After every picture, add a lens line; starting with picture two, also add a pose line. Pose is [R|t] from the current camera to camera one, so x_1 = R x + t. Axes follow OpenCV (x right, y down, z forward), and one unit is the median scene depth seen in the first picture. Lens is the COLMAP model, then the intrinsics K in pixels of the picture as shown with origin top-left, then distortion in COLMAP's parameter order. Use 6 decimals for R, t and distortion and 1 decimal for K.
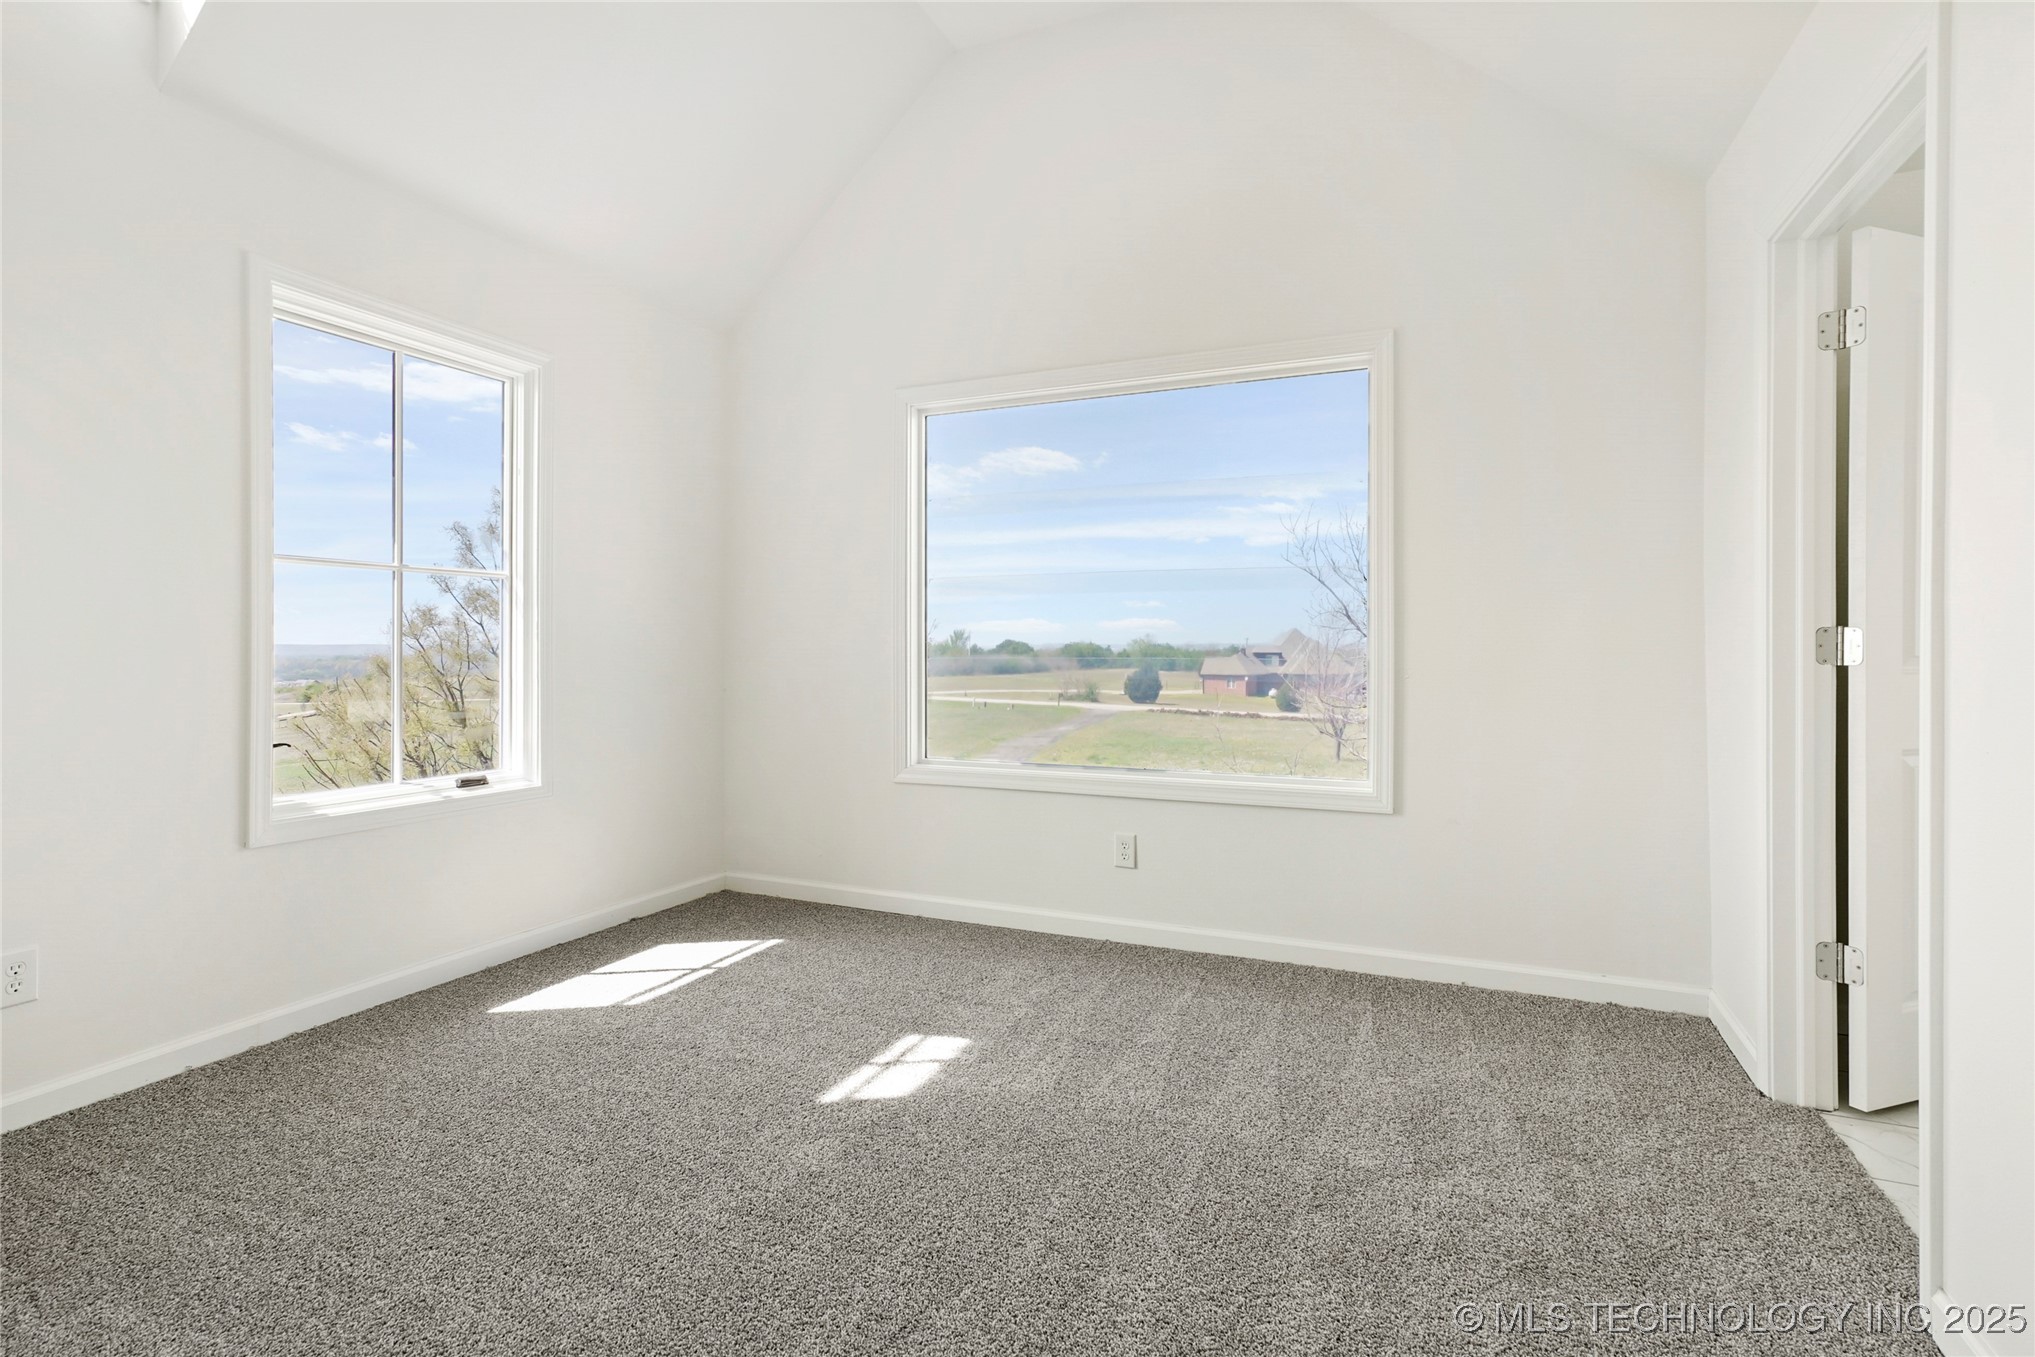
lens RADIAL K [[954.2, 0, 1014.6], [0, 954.2, 660.7], [0, 0, 1]] dist [0.005578, 0.003582]
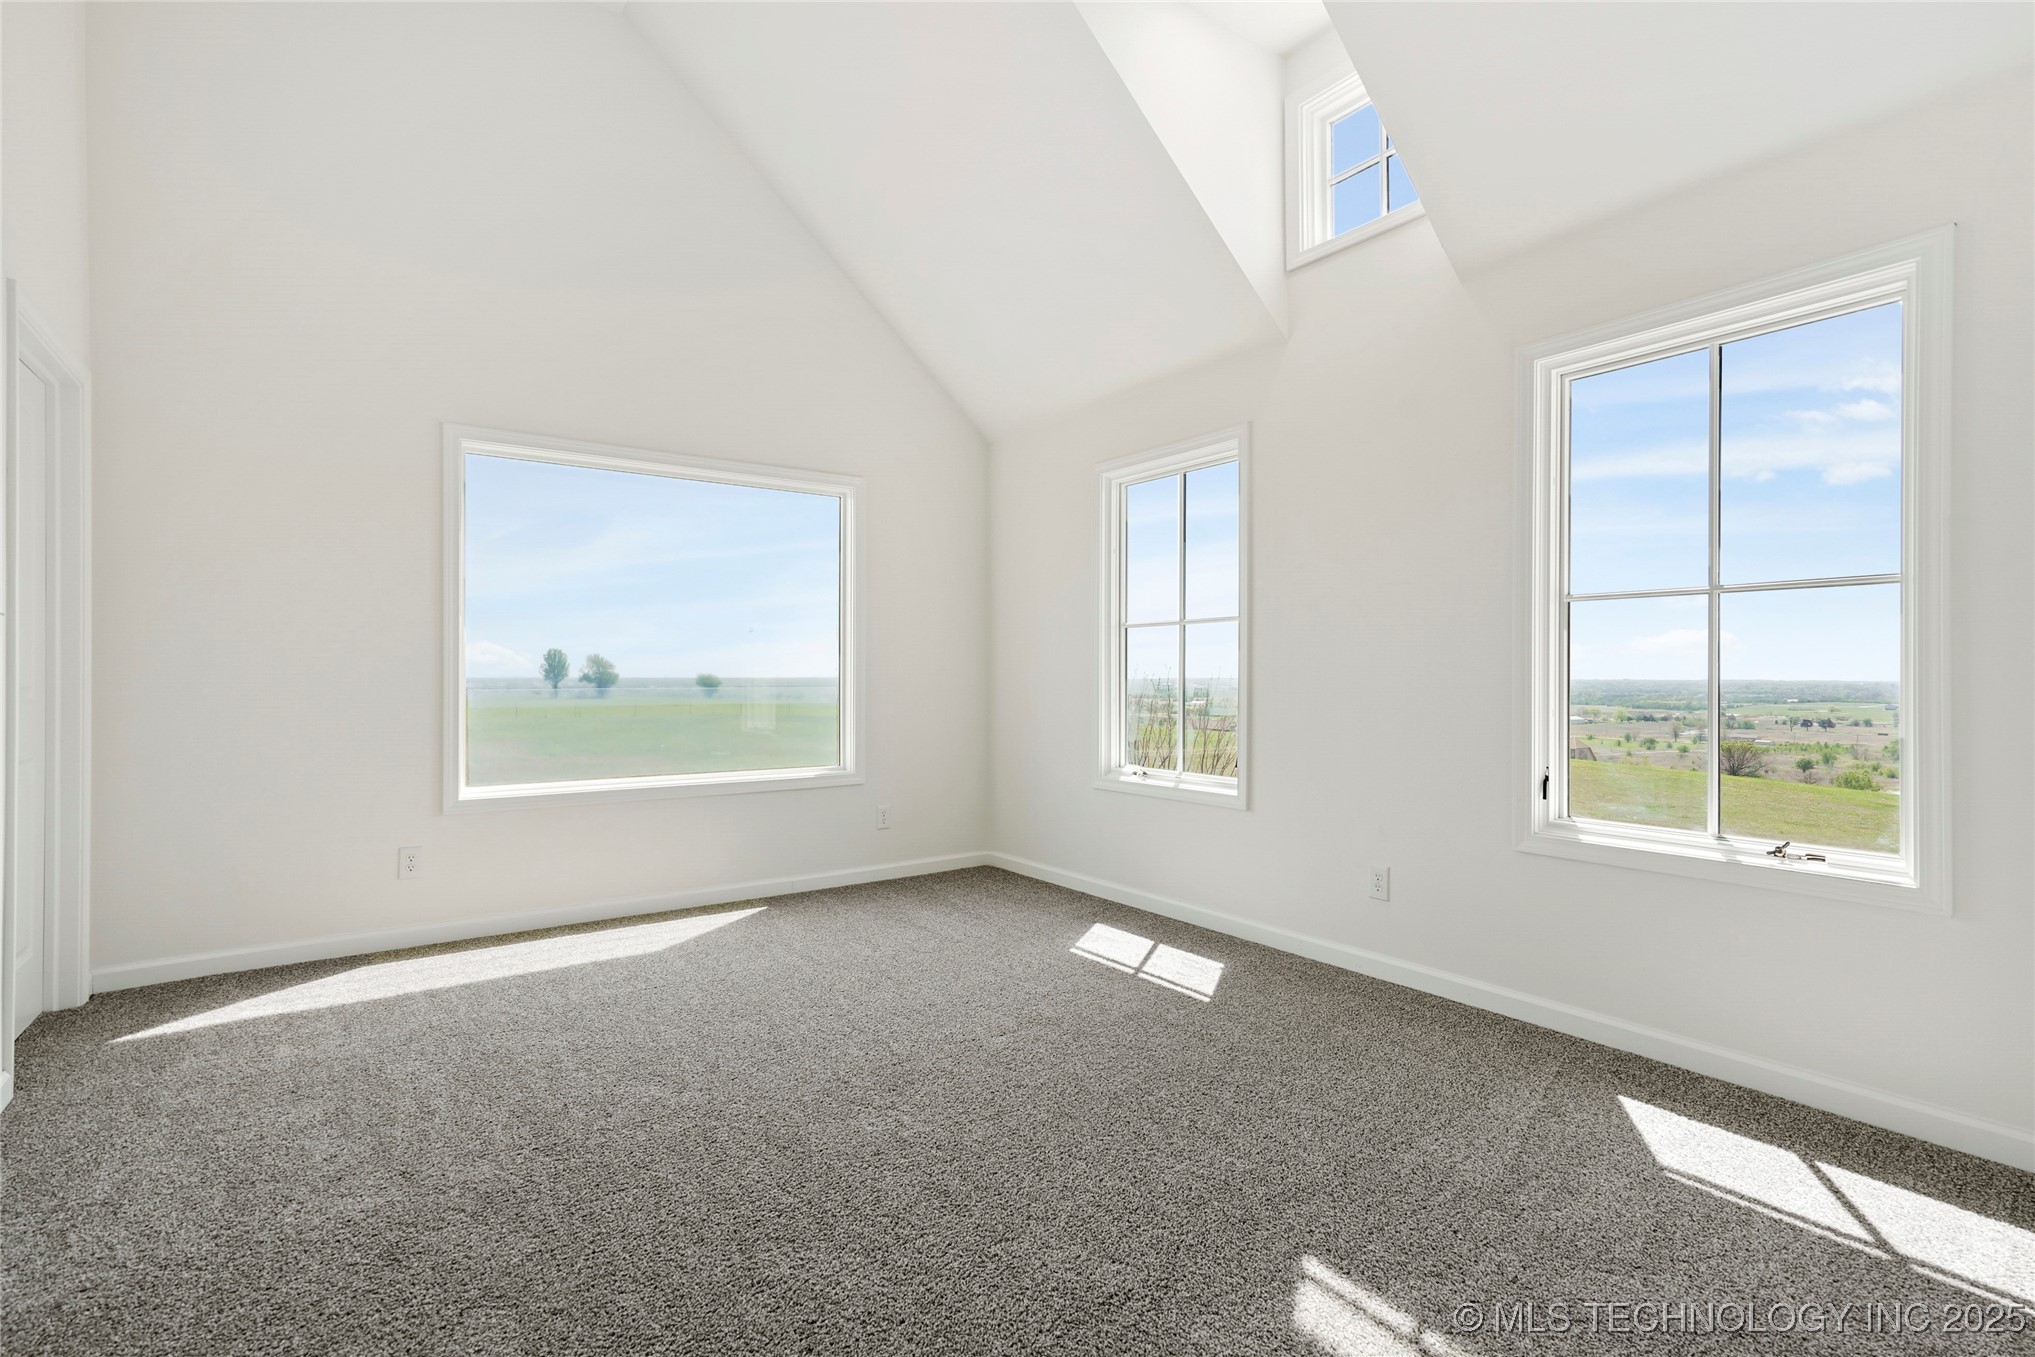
lens RADIAL K [[954.2, 0, 1010.3], [0, 954.2, 674.7], [0, 0, 1]] dist [0.005578, 0.003582]
pose [[-0.512420, 0.007704, -0.858701, 0.613636], [-0.000055, 0.999959, 0.009004, -0.038517], [0.858735, 0.004661, -0.512398, 1.201072]]
